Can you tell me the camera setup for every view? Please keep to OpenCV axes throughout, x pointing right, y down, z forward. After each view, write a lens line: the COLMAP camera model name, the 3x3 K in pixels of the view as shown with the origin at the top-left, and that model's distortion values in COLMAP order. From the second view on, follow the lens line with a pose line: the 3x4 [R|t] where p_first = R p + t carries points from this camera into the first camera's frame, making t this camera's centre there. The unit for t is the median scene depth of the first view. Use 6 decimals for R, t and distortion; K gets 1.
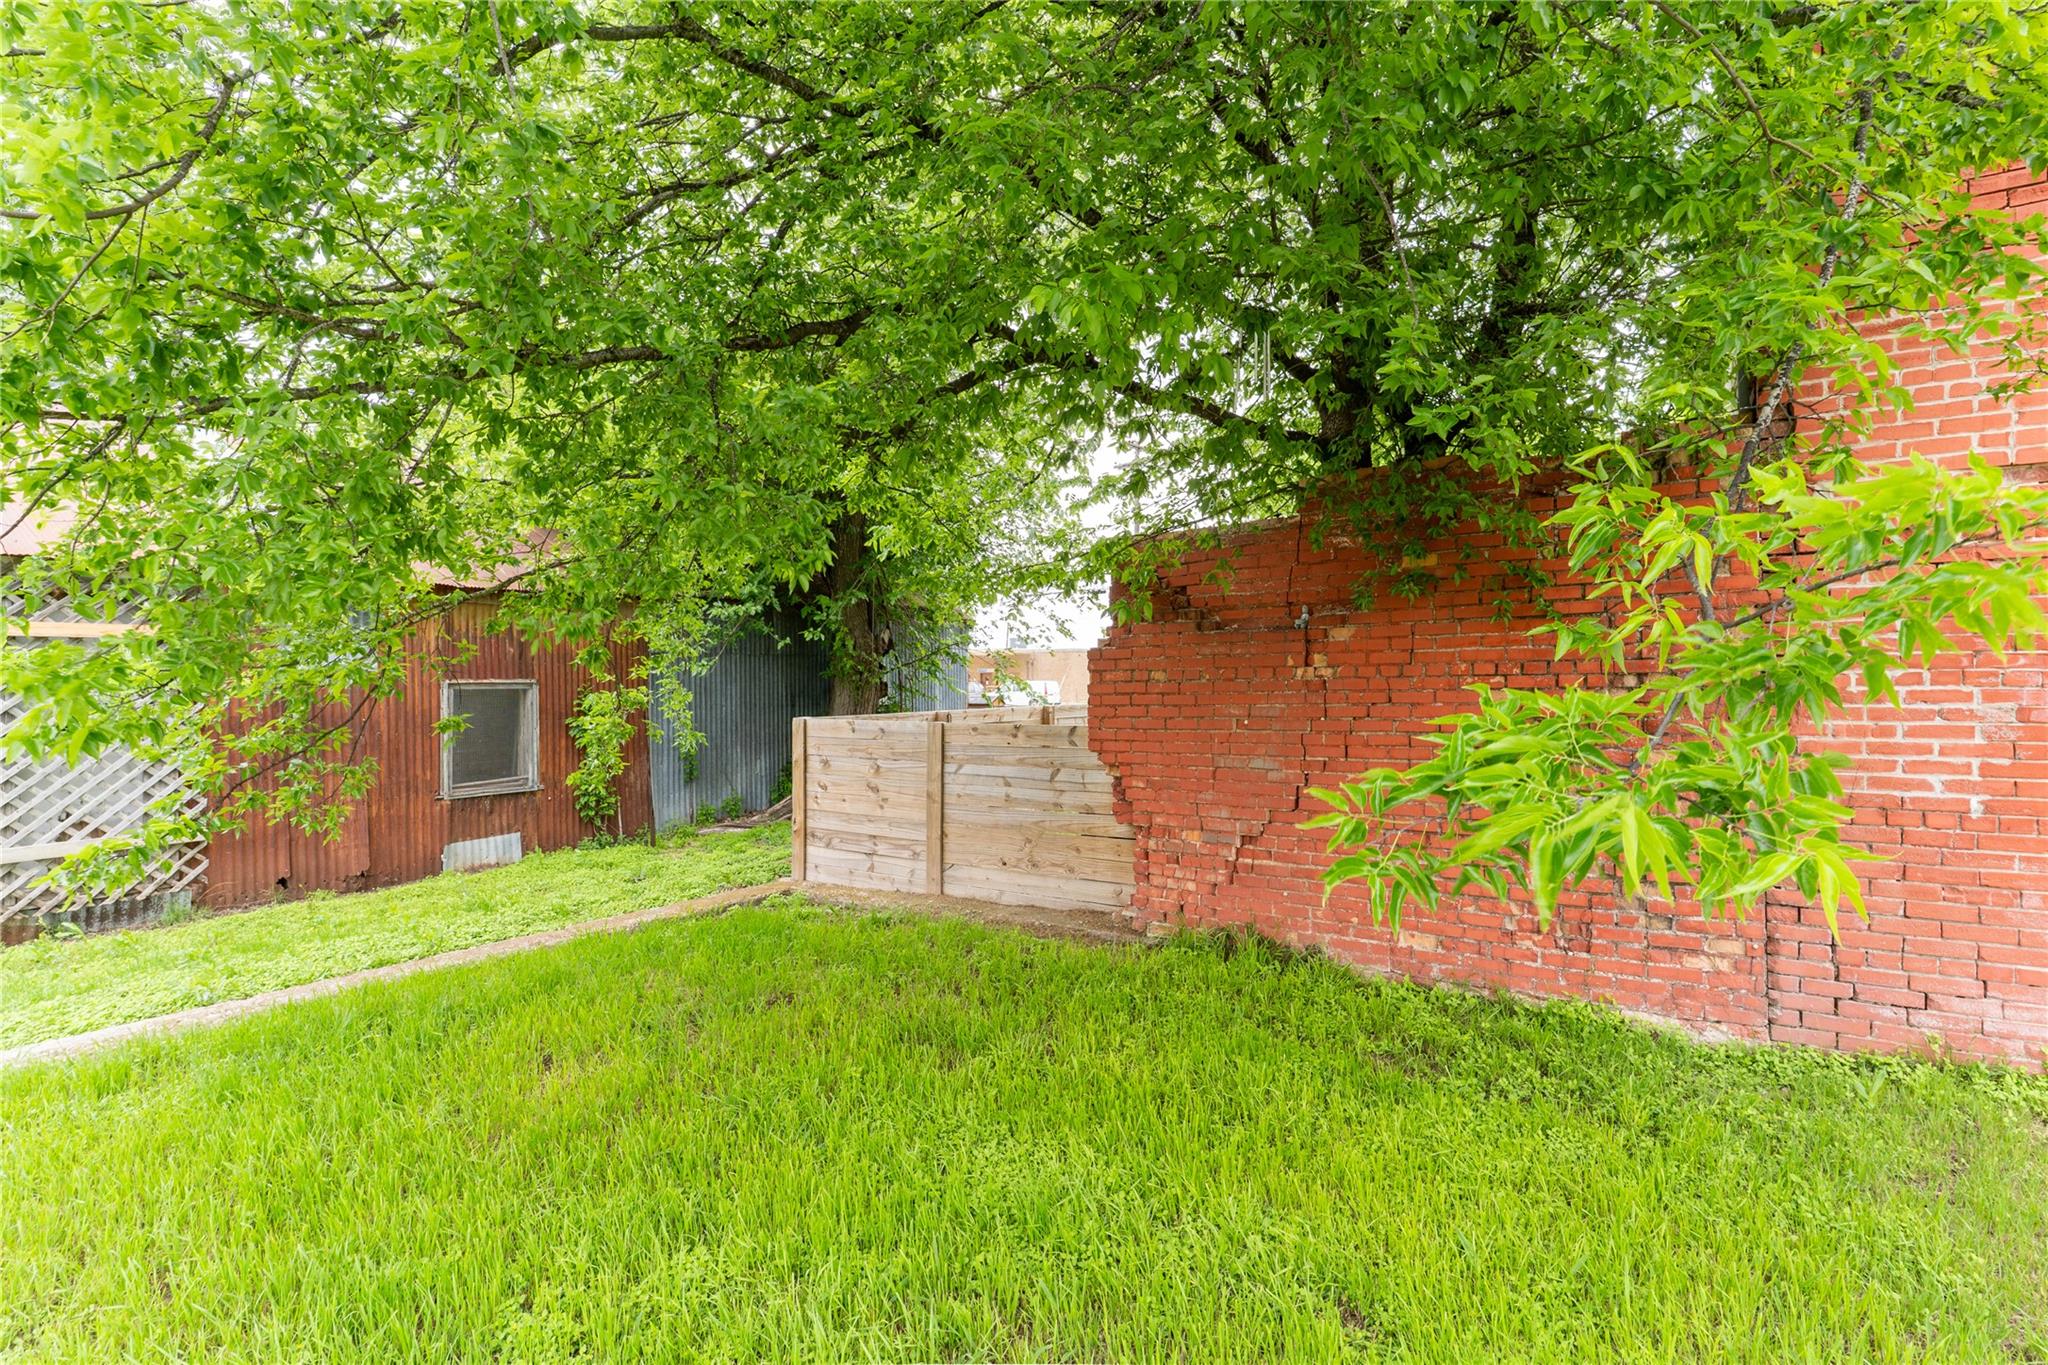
lens RADIAL K [[977.8, 0, 1022.8], [0, 977.8, 685.1], [0, 0, 1]] dist [0.000294, 0.000673]
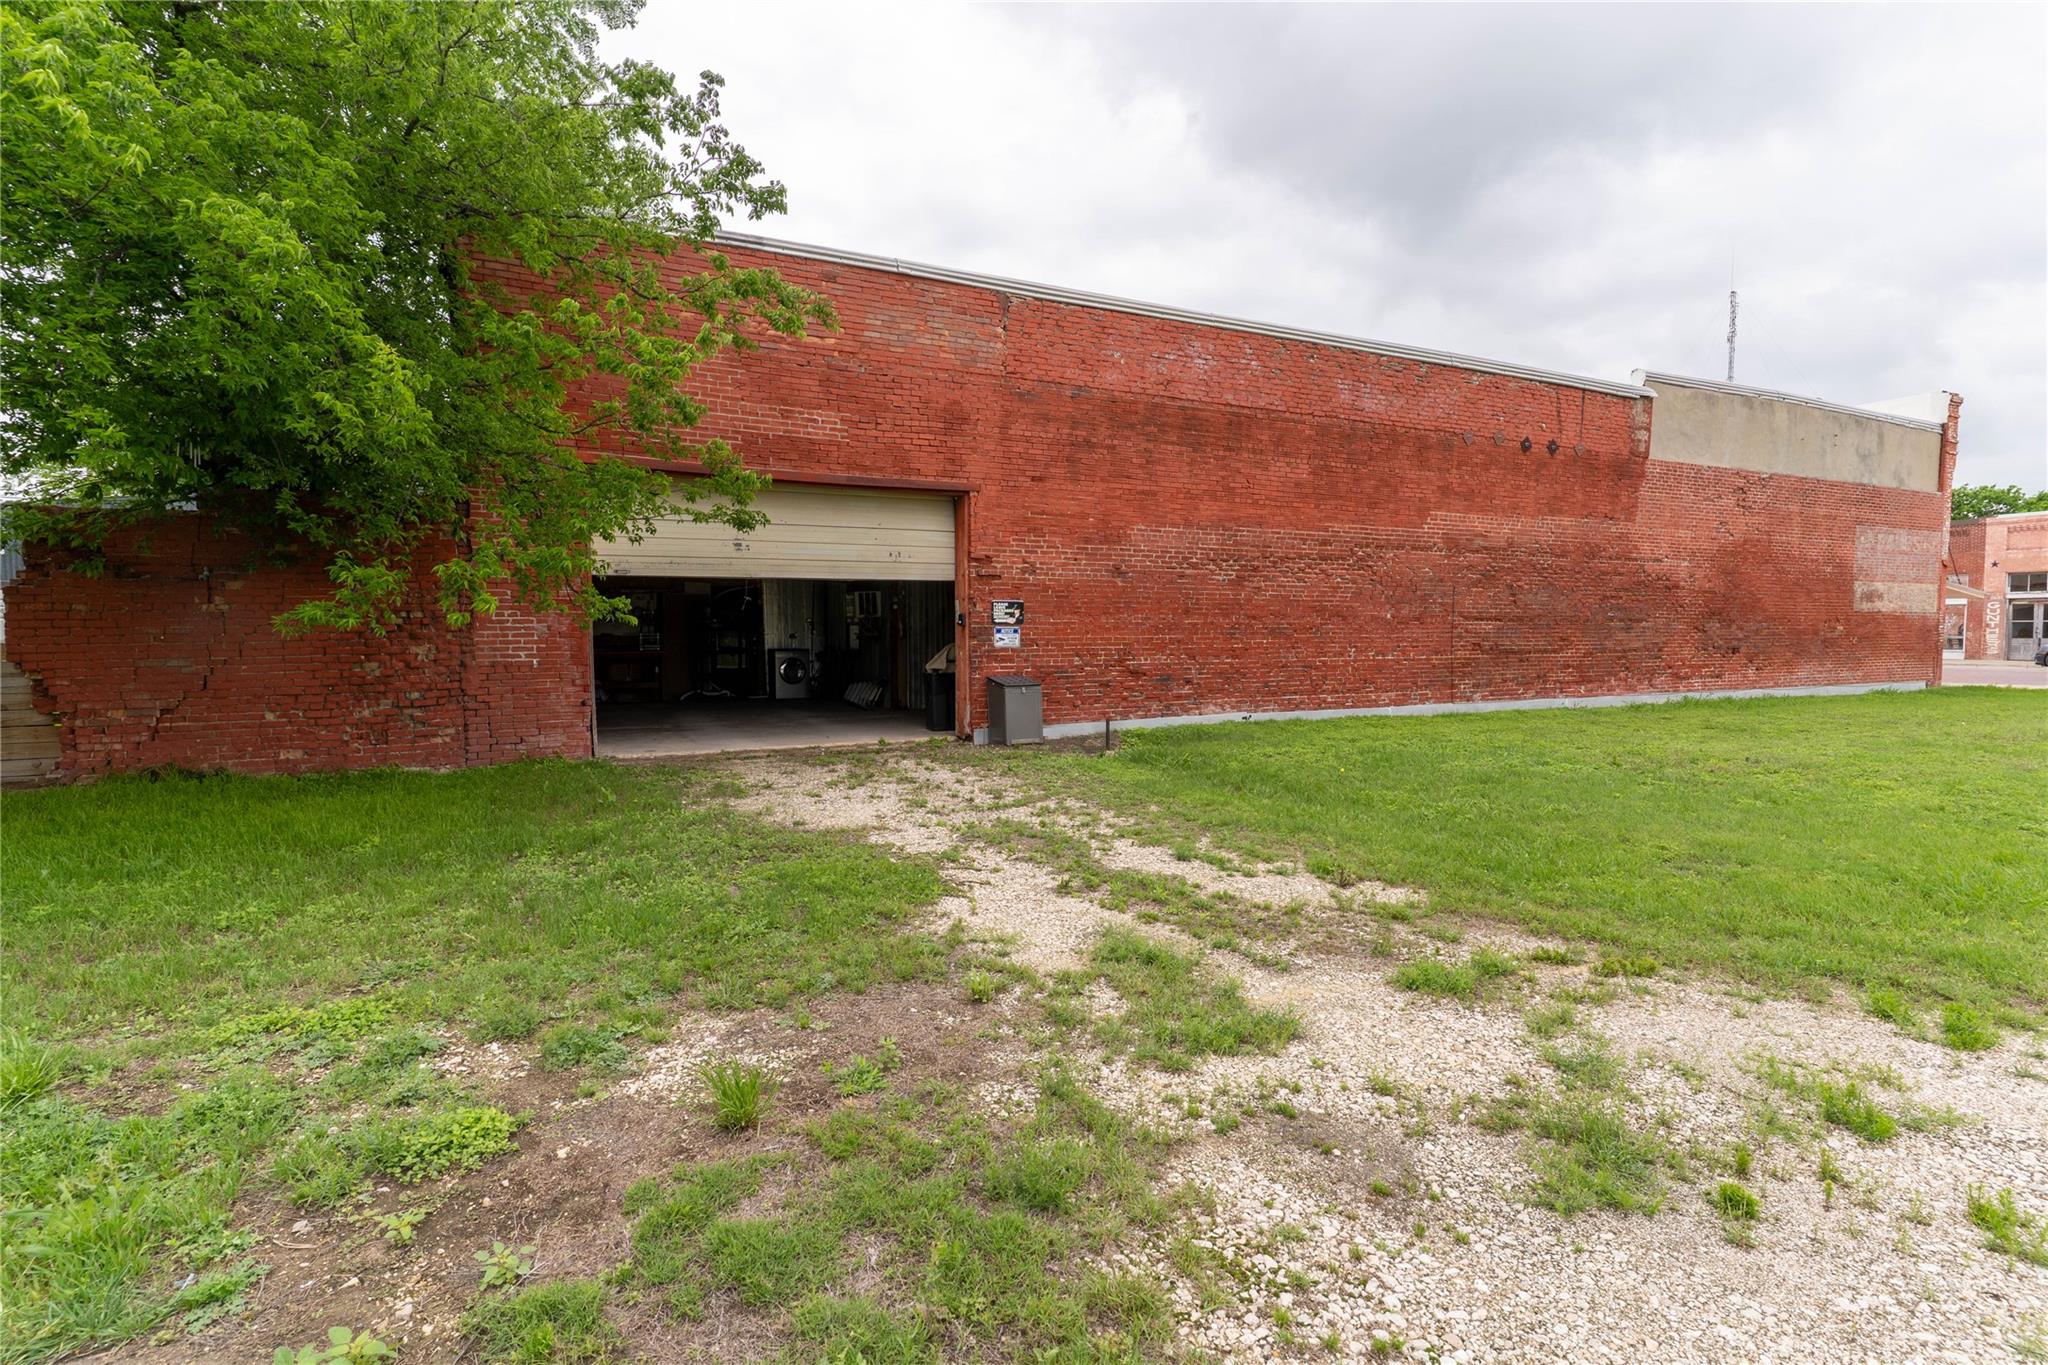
lens RADIAL K [[977.8, 0, 1023.6], [0, 977.8, 676.9], [0, 0, 1]] dist [0.000294, 0.000673]
pose [[0.506806, -0.045566, 0.860855, -0.448652], [-0.005591, 0.998407, 0.056138, 0.004631], [-0.862042, -0.033264, 0.505744, -1.048664]]
